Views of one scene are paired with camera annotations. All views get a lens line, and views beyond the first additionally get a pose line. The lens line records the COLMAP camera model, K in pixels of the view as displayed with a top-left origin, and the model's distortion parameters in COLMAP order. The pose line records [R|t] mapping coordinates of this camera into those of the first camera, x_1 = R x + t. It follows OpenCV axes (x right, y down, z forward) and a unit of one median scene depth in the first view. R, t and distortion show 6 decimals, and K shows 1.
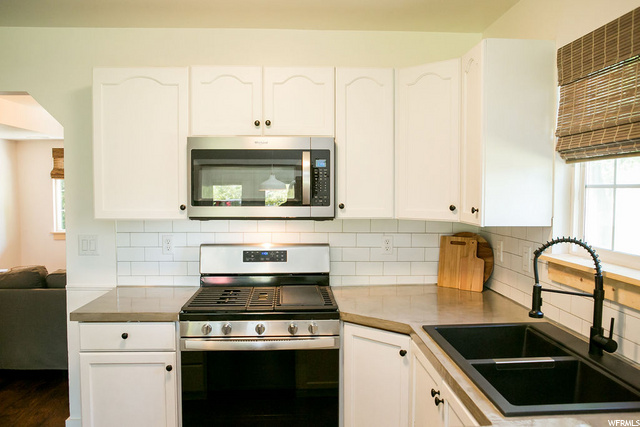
lens RADIAL K [[498.2, 0, 320.0], [0, 498.2, 213.5], [0, 0, 1]] dist [-0.079037, 0.003953]
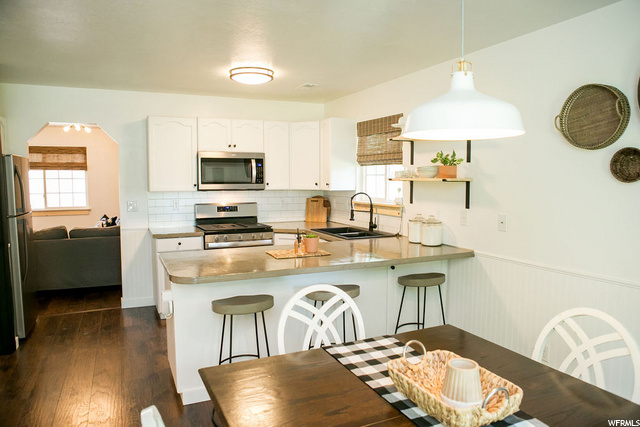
lens RADIAL K [[434.7, 0, 320.0], [0, 434.7, 213.5], [0, 0, 1]] dist [-0.109256, 0.080003]
pose [[0.928608, -0.031096, 0.369758, -0.463087], [0.018323, 0.999109, 0.038006, 0.048073], [-0.370611, -0.028518, 0.928350, -0.892707]]
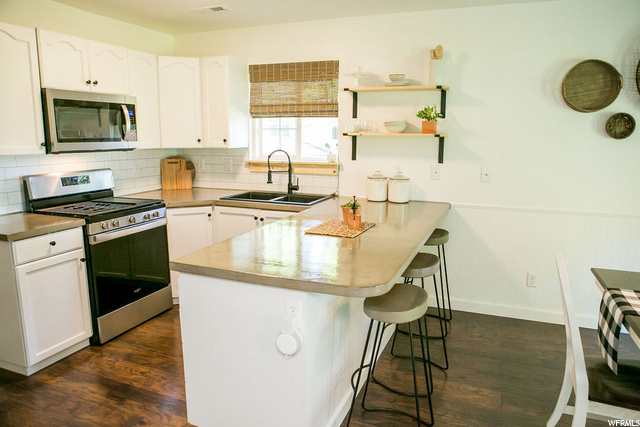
lens RADIAL K [[445.6, 0, 320.0], [0, 445.6, 213.5], [0, 0, 1]] dist [-0.107694, 0.082988]
pose [[0.427136, -0.157419, 0.890379, -0.982115], [0.036825, 0.986940, 0.156825, 0.015312], [-0.903437, -0.034197, 0.427354, -0.114982]]
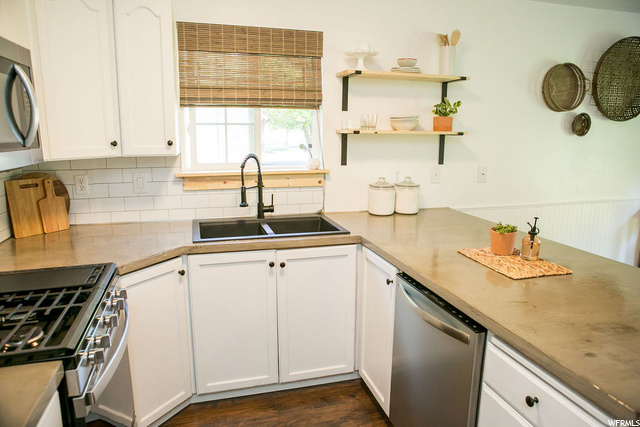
lens RADIAL K [[434.7, 0, 320.0], [0, 434.7, 213.5], [0, 0, 1]] dist [-0.109256, 0.080003]
pose [[-0.226308, -0.186582, 0.956019, -0.665873], [0.038288, 0.979020, 0.200134, -0.027901], [-0.973303, 0.081896, -0.214416, 0.731442]]
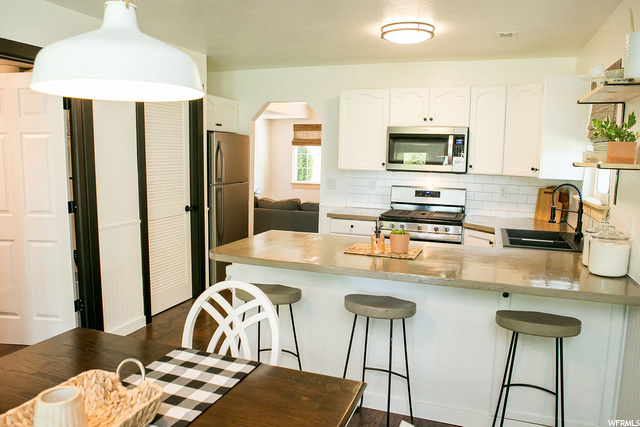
lens RADIAL K [[483.4, 0, 320.0], [0, 483.4, 213.5], [0, 0, 1]] dist [-0.106949, 0.123237]
pose [[0.922867, 0.067069, -0.379234, 0.206902], [-0.040597, 0.996175, 0.077383, 0.042662], [0.382974, -0.056019, 0.922059, -0.788733]]
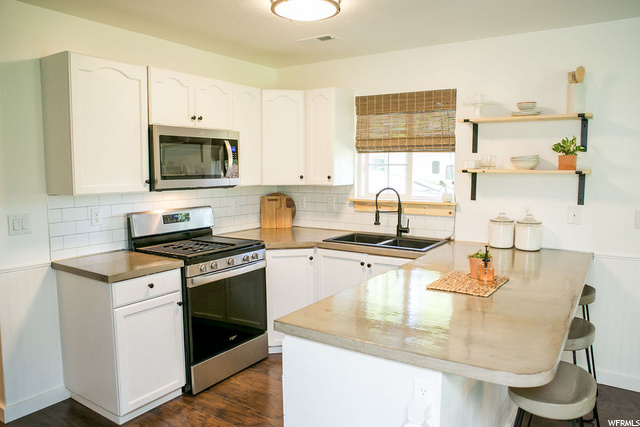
lens RADIAL K [[459.8, 0, 320.0], [0, 459.8, 213.5], [0, 0, 1]] dist [-0.119081, 0.105654]
pose [[0.603274, -0.080777, 0.793433, -0.916376], [0.038664, 0.996650, 0.072069, 0.002259], [-0.796596, -0.012800, 0.604376, -0.024426]]
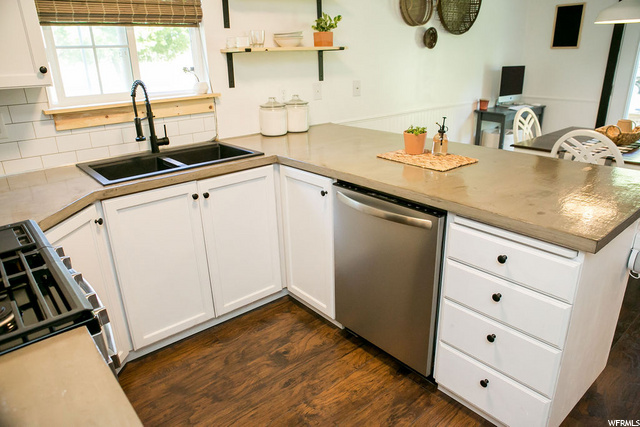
lens RADIAL K [[434.7, 0, 320.0], [0, 434.7, 213.5], [0, 0, 1]] dist [-0.109256, 0.080003]
pose [[-0.601077, -0.260083, 0.755687, -0.592800], [0.064280, 0.926769, 0.370092, -0.012636], [-0.796602, 0.271029, -0.540341, 0.902494]]
